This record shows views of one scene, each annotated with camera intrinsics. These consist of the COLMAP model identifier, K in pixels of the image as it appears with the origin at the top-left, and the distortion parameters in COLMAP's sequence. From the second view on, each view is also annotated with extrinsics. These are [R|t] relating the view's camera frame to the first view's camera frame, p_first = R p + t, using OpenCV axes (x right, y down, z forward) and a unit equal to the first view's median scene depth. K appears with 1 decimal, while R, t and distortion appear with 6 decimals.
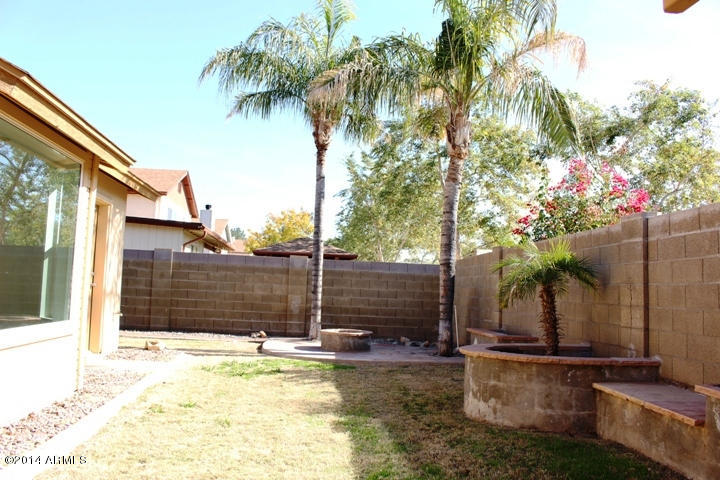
lens RADIAL K [[595.9, 0, 360.0], [0, 595.9, 240.0], [0, 0, 1]] dist [-0.153355, 0.112113]
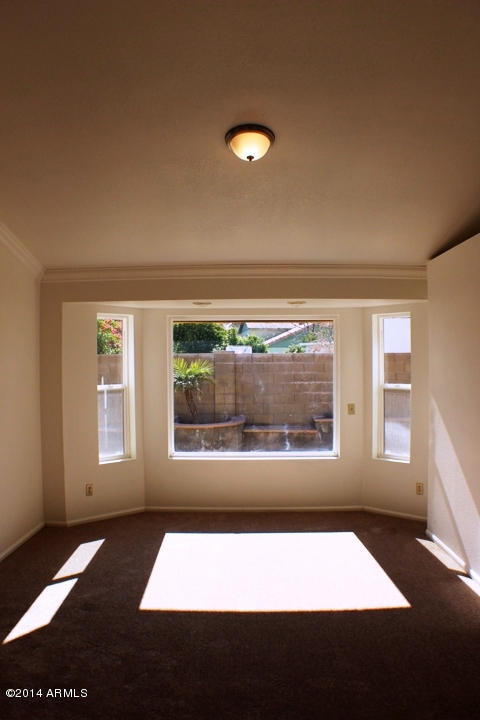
lens RADIAL K [[595.9, 0, 240.0], [0, 595.9, 360.0], [0, 0, 1]] dist [-0.153355, 0.112113]
pose [[0.124887, -0.042055, 0.991279, -0.744843], [-0.073971, 0.995926, 0.051571, -0.056089], [-0.989410, -0.079767, 0.121267, 0.299555]]
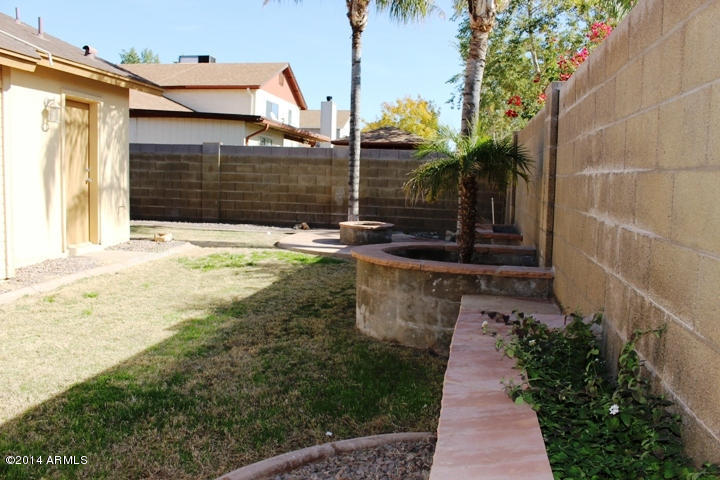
lens RADIAL K [[595.9, 0, 360.0], [0, 595.9, 240.0], [0, 0, 1]] dist [-0.153355, 0.112113]
pose [[0.965490, 0.020738, -0.259613, 0.190497], [0.027118, 0.983402, 0.179404, 0.005389], [0.259025, -0.180253, 0.948902, 0.068783]]
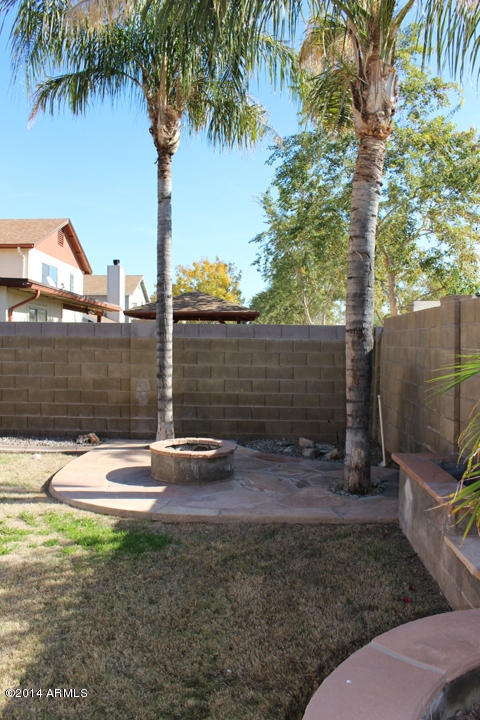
lens RADIAL K [[595.9, 0, 240.0], [0, 595.9, 360.0], [0, 0, 1]] dist [-0.153355, 0.112113]
pose [[0.993785, -0.025927, -0.108259, 0.080711], [0.037894, 0.993210, 0.109988, 0.002437], [0.104672, -0.113406, 0.988020, 0.366598]]
